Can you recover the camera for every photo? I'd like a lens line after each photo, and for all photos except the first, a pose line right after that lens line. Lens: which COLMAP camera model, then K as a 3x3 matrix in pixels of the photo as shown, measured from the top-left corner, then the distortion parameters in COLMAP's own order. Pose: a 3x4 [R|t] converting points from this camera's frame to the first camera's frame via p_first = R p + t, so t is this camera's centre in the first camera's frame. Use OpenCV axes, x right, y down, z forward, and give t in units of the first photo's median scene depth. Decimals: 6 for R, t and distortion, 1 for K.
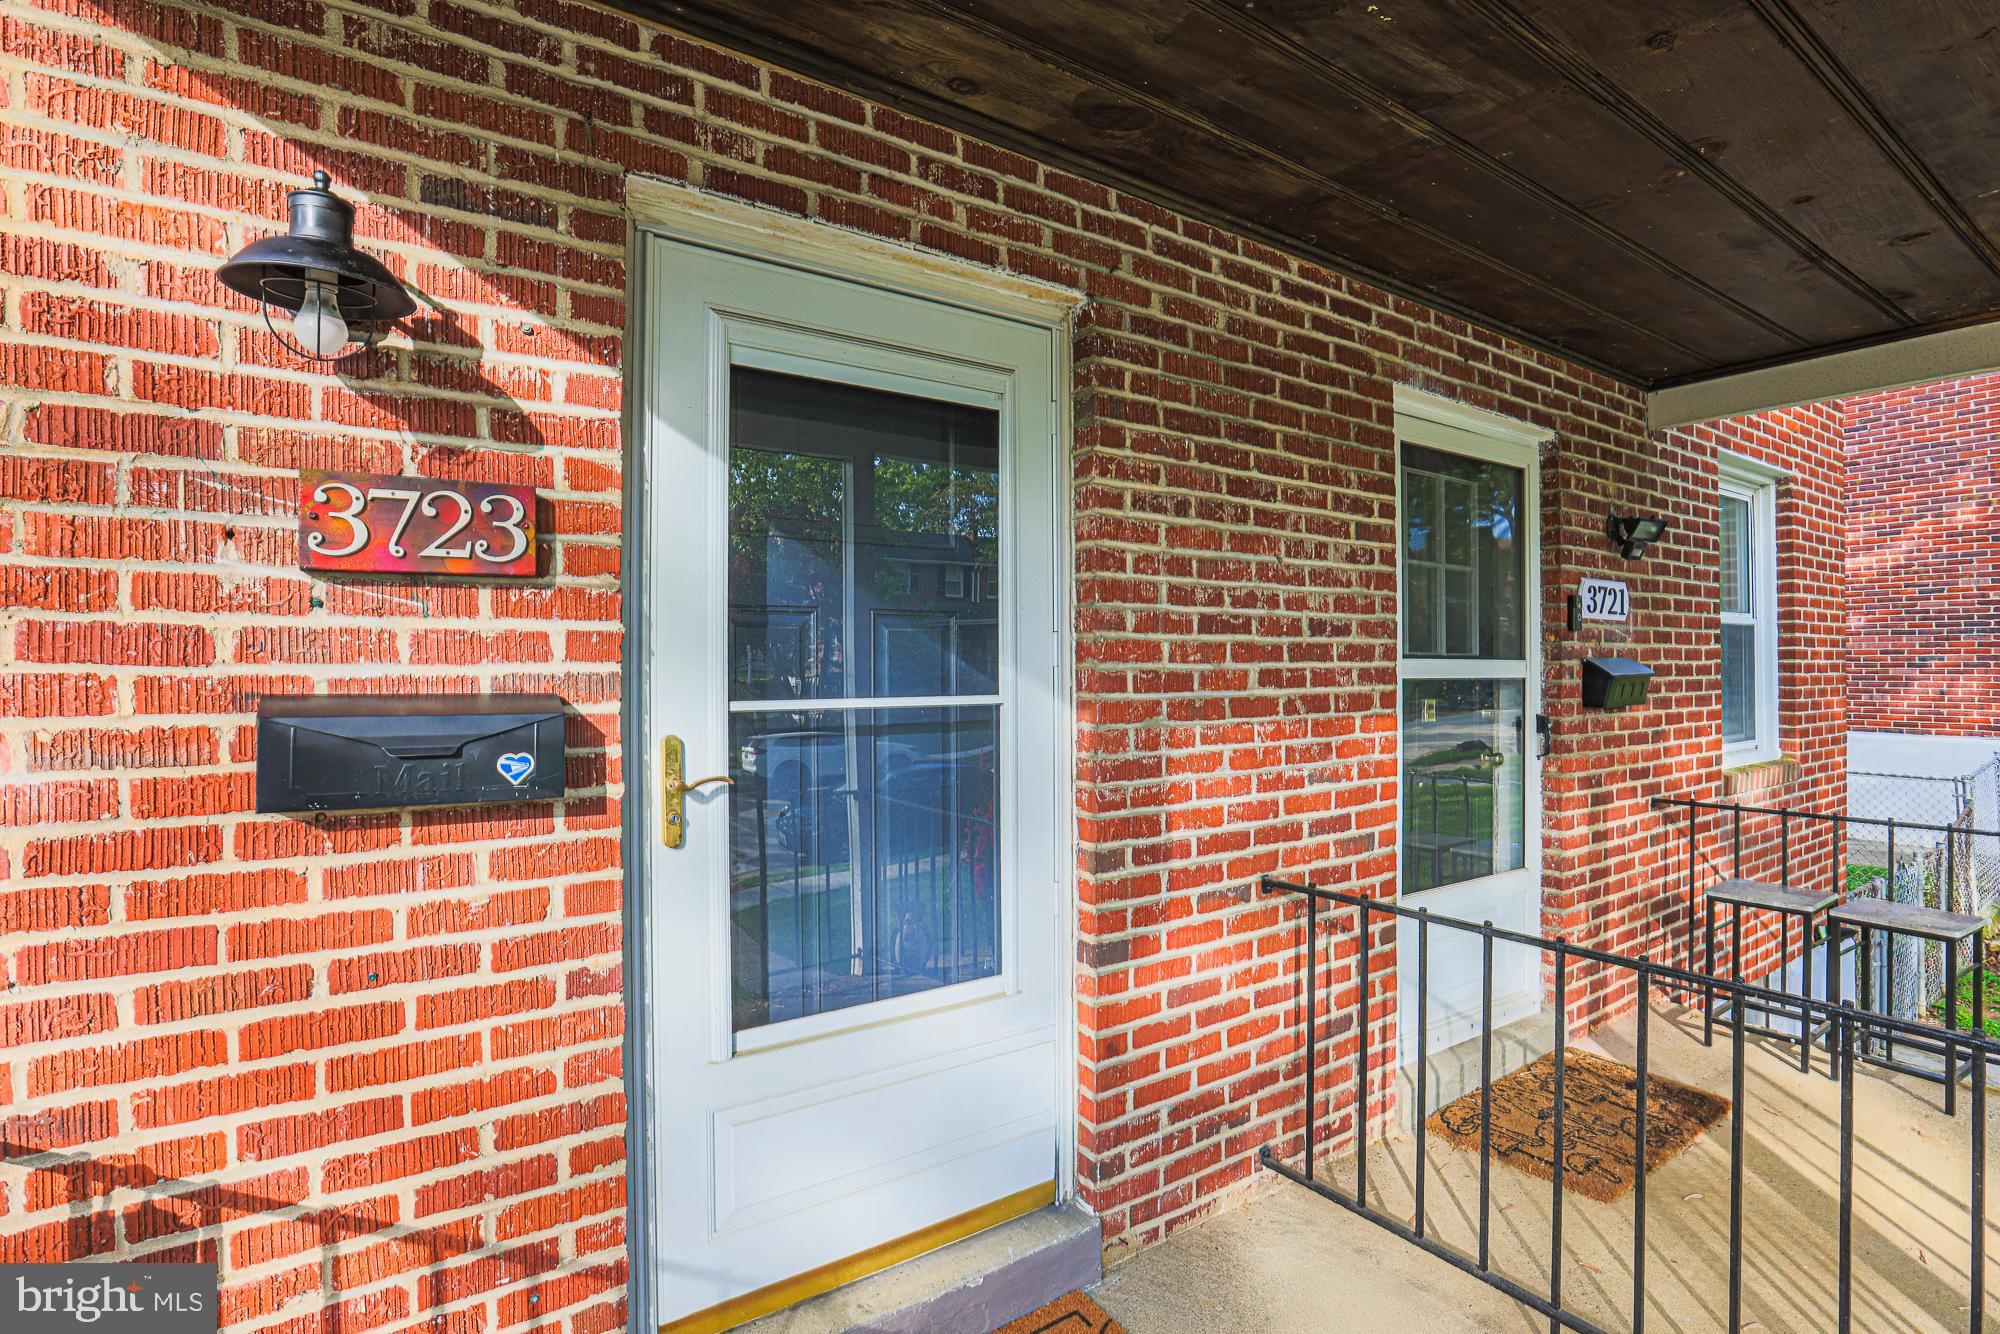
lens RADIAL K [[973.4, 0, 1004.8], [0, 973.4, 665.4], [0, 0, 1]] dist [-0.012329, 0.001346]
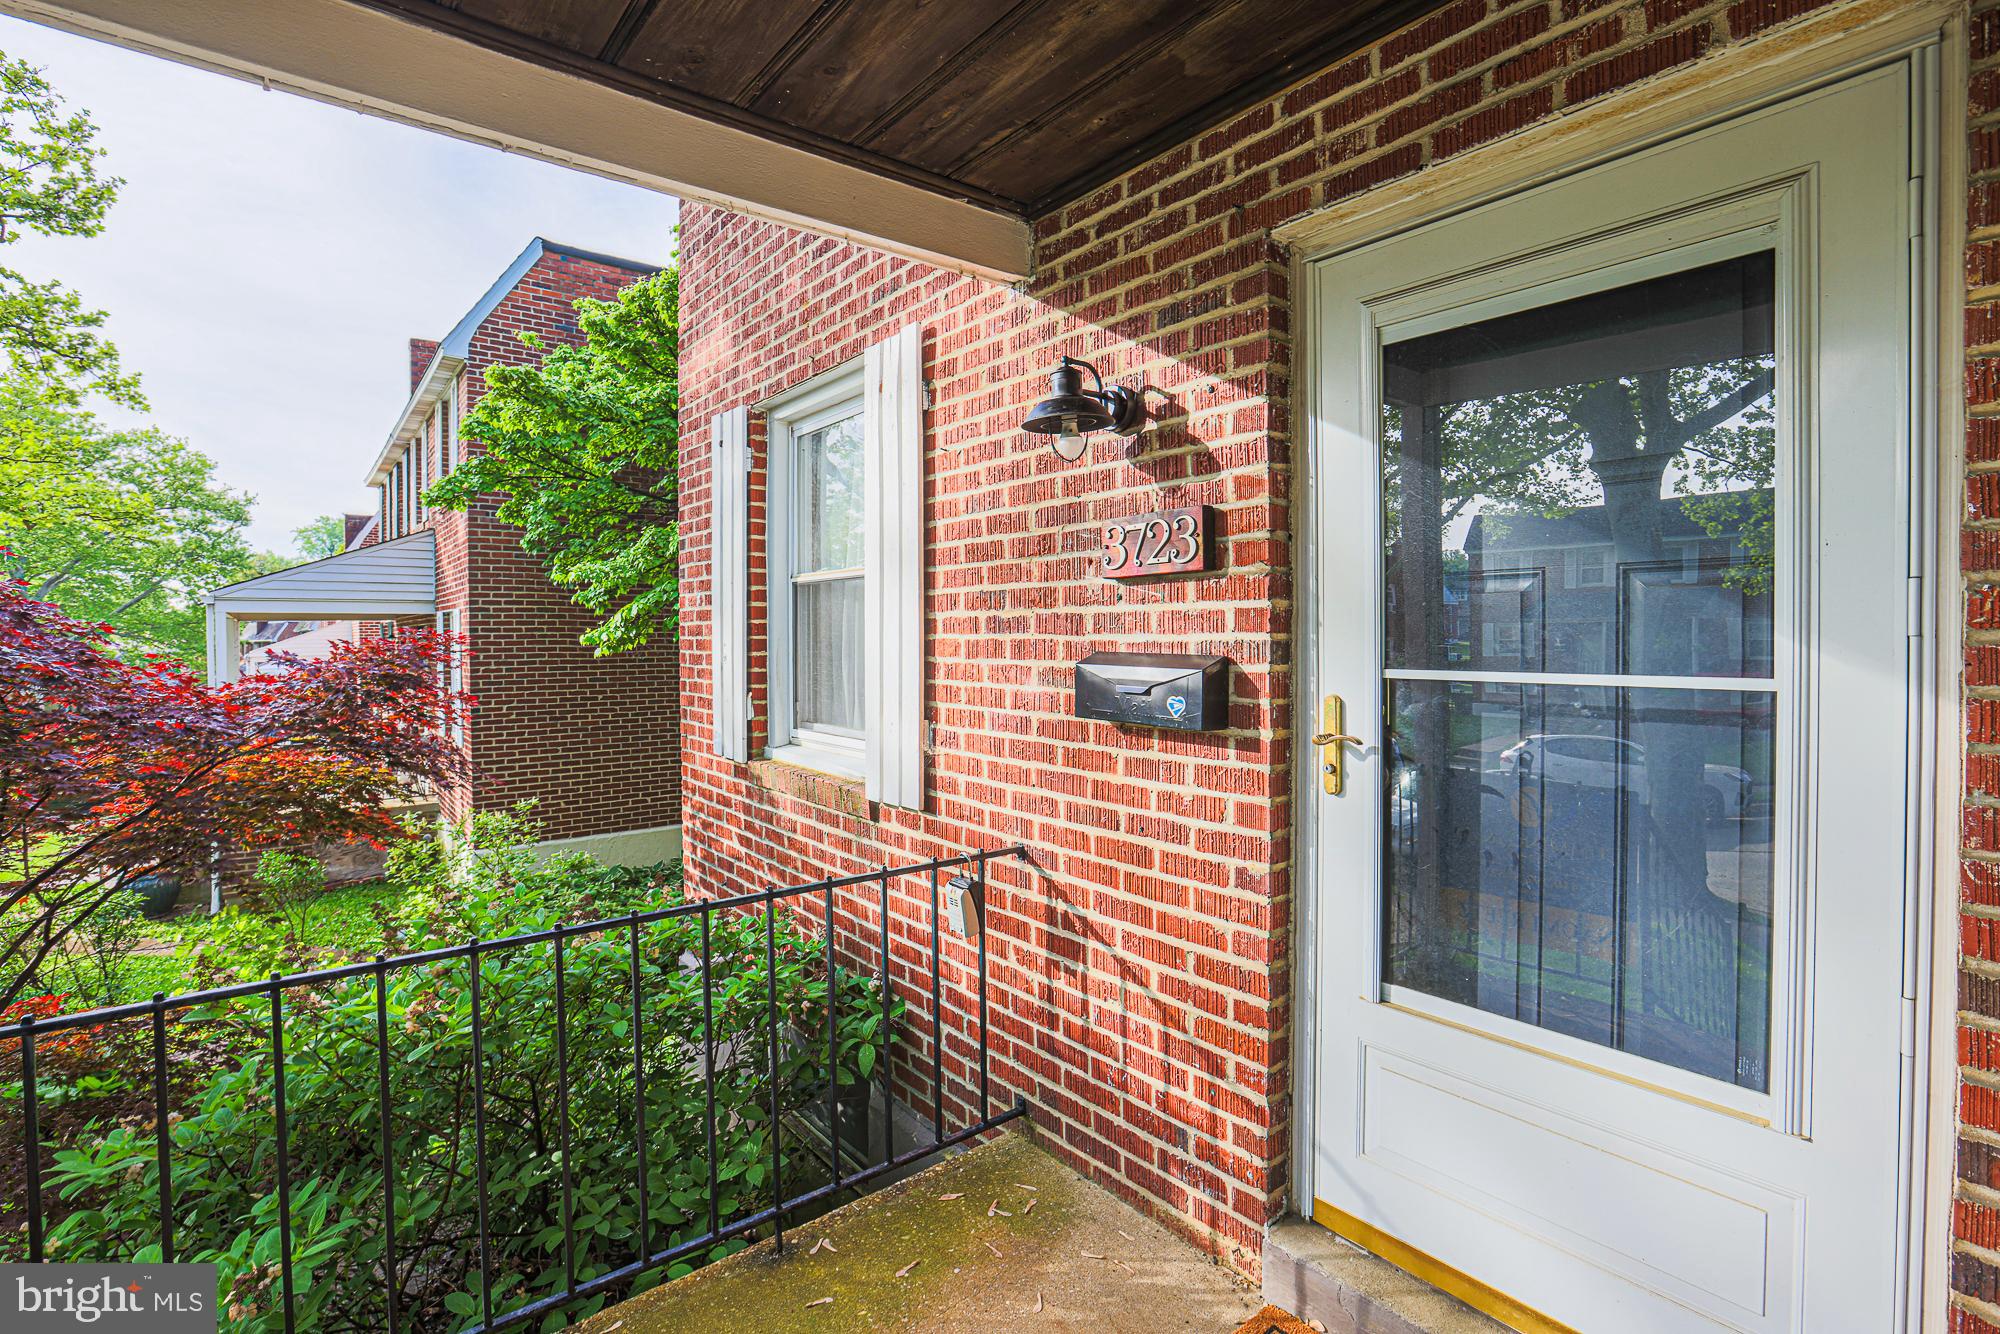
lens RADIAL K [[973.4, 0, 1002.4], [0, 973.4, 660.8], [0, 0, 1]] dist [-0.012329, 0.001346]
pose [[0.075535, 0.028624, -0.996732, 0.846243], [0.004911, 0.999565, 0.029077, -0.004431], [0.997131, -0.007091, 0.075361, 0.589775]]
